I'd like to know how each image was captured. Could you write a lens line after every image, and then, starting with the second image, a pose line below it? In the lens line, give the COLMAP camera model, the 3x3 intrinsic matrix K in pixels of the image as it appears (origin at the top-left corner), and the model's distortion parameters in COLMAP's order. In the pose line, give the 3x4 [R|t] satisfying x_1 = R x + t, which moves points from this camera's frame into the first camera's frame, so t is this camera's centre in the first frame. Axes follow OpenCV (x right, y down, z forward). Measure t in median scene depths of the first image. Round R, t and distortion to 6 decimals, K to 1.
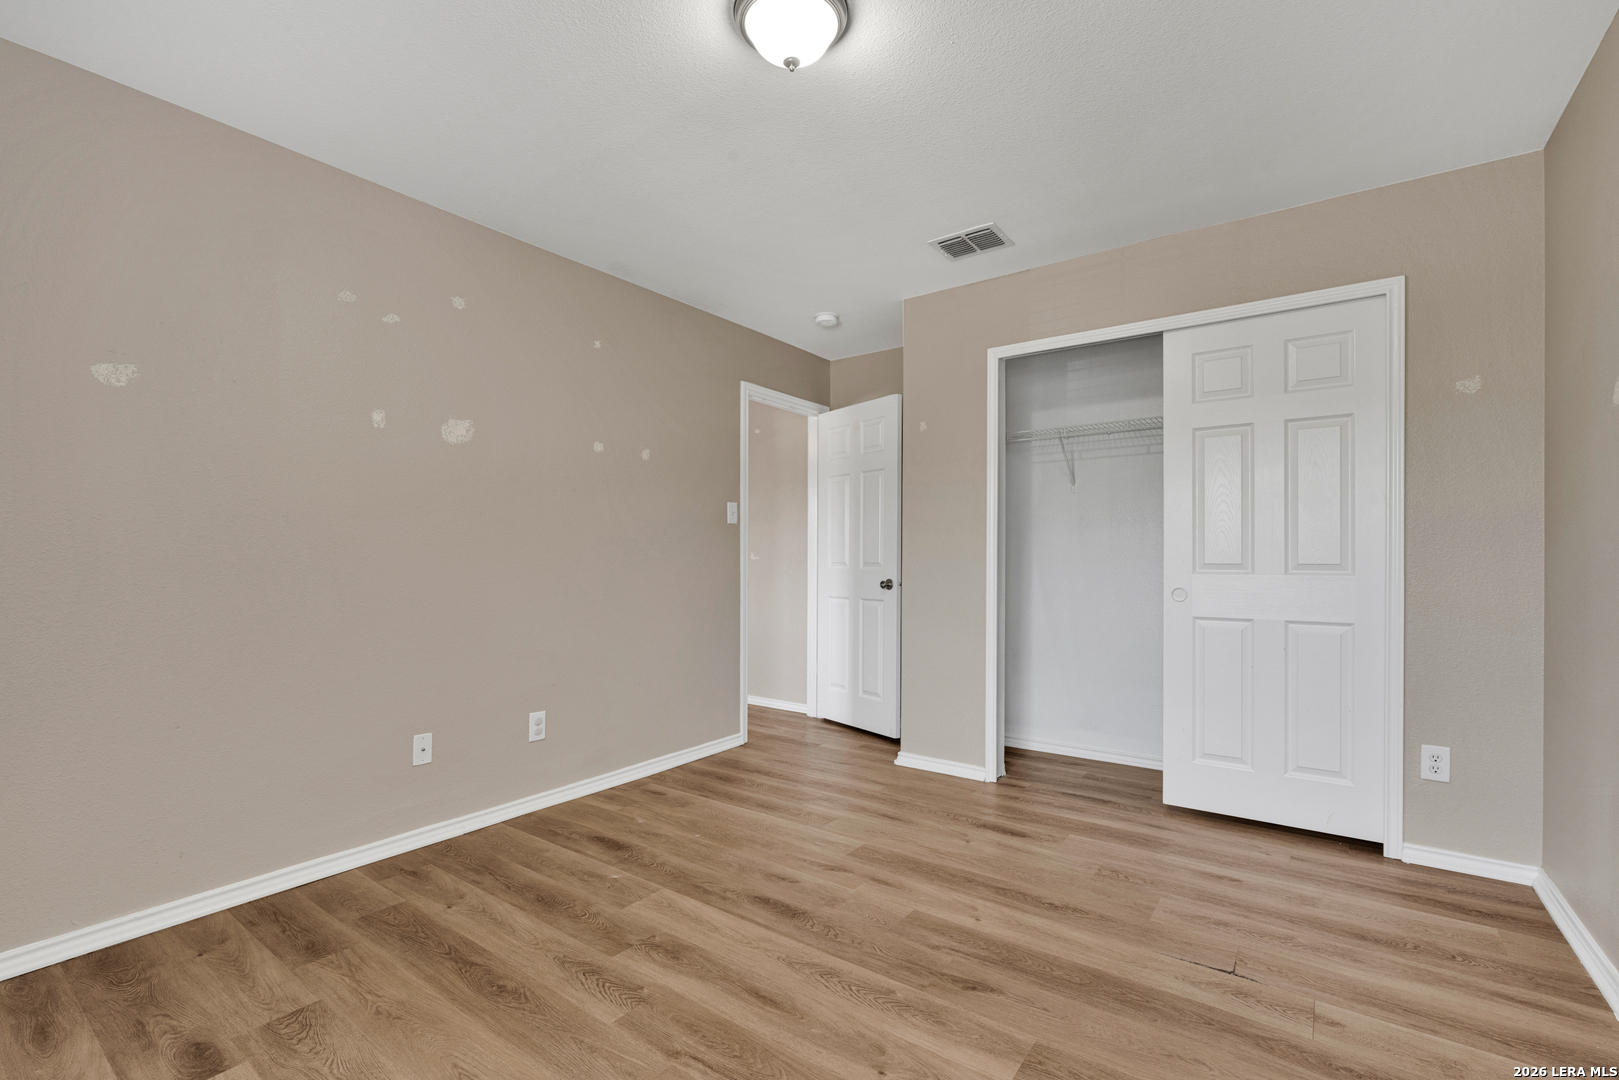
lens RADIAL K [[712.4, 0, 806.9], [0, 712.4, 550.2], [0, 0, 1]] dist [-0.002620, -0.000265]
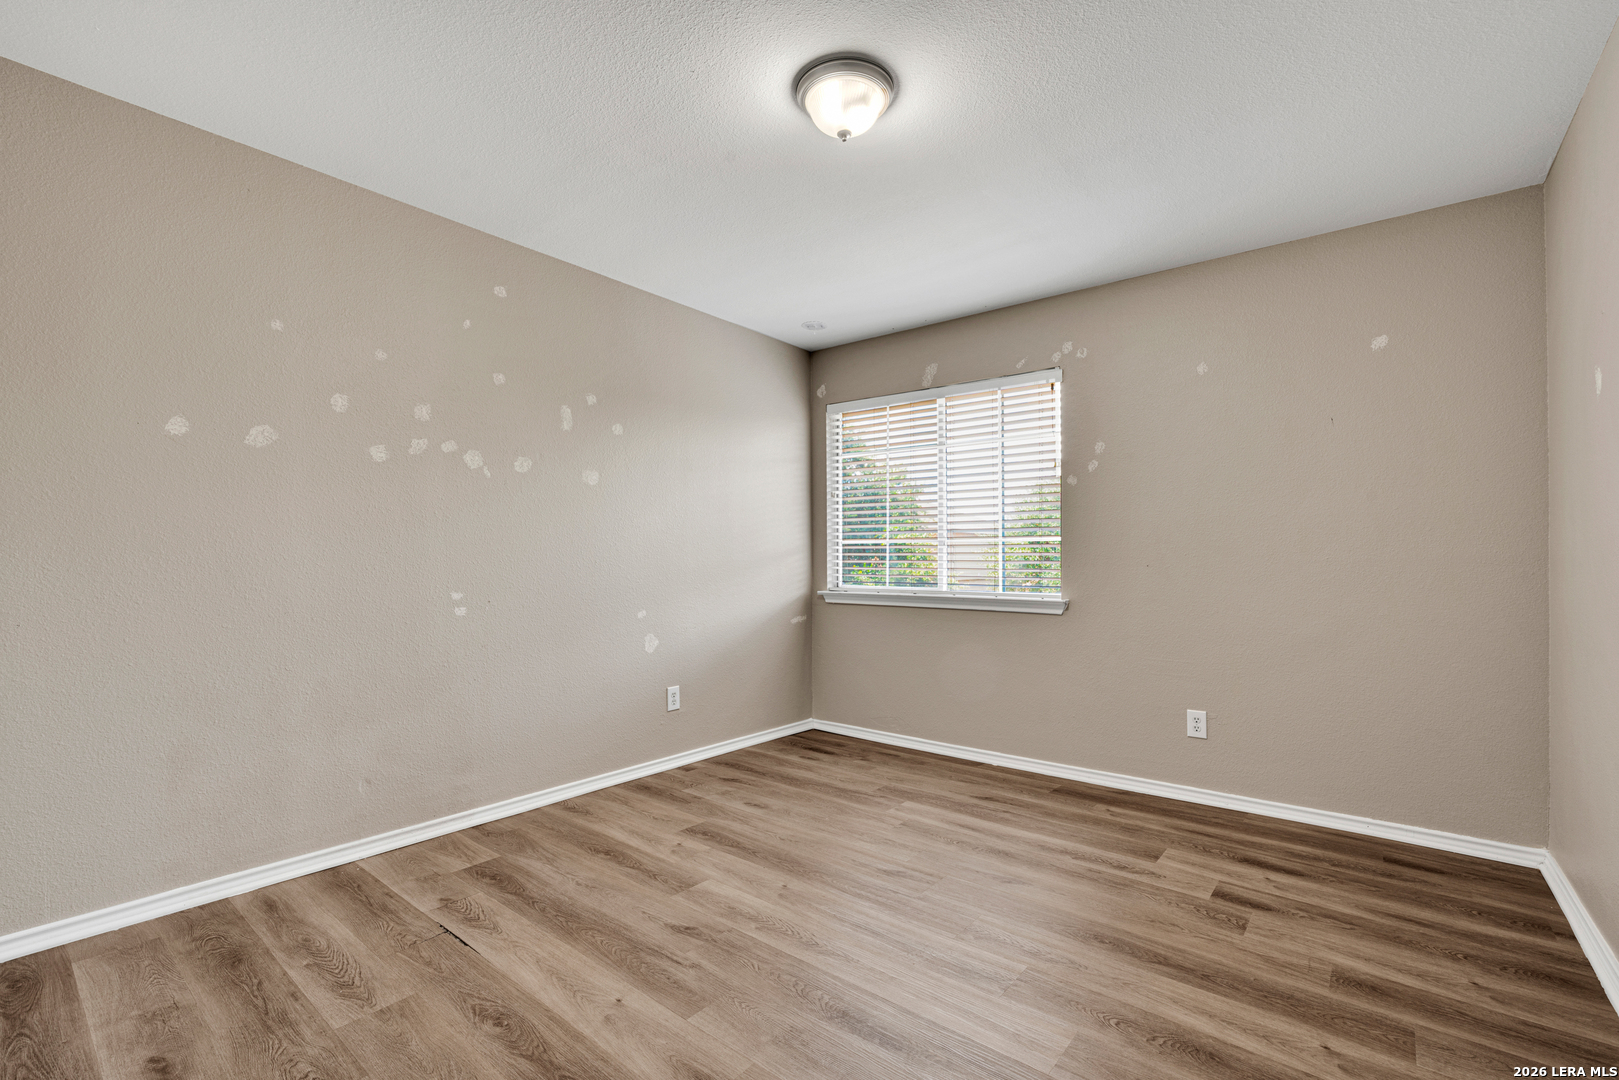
lens RADIAL K [[712.4, 0, 810.9], [0, 712.4, 549.5], [0, 0, 1]] dist [-0.002620, -0.000265]
pose [[-0.998998, -0.001830, 0.044721, -0.017847], [-0.003227, 0.999509, -0.031164, 0.029530], [-0.044642, -0.031277, -0.998513, 2.069990]]
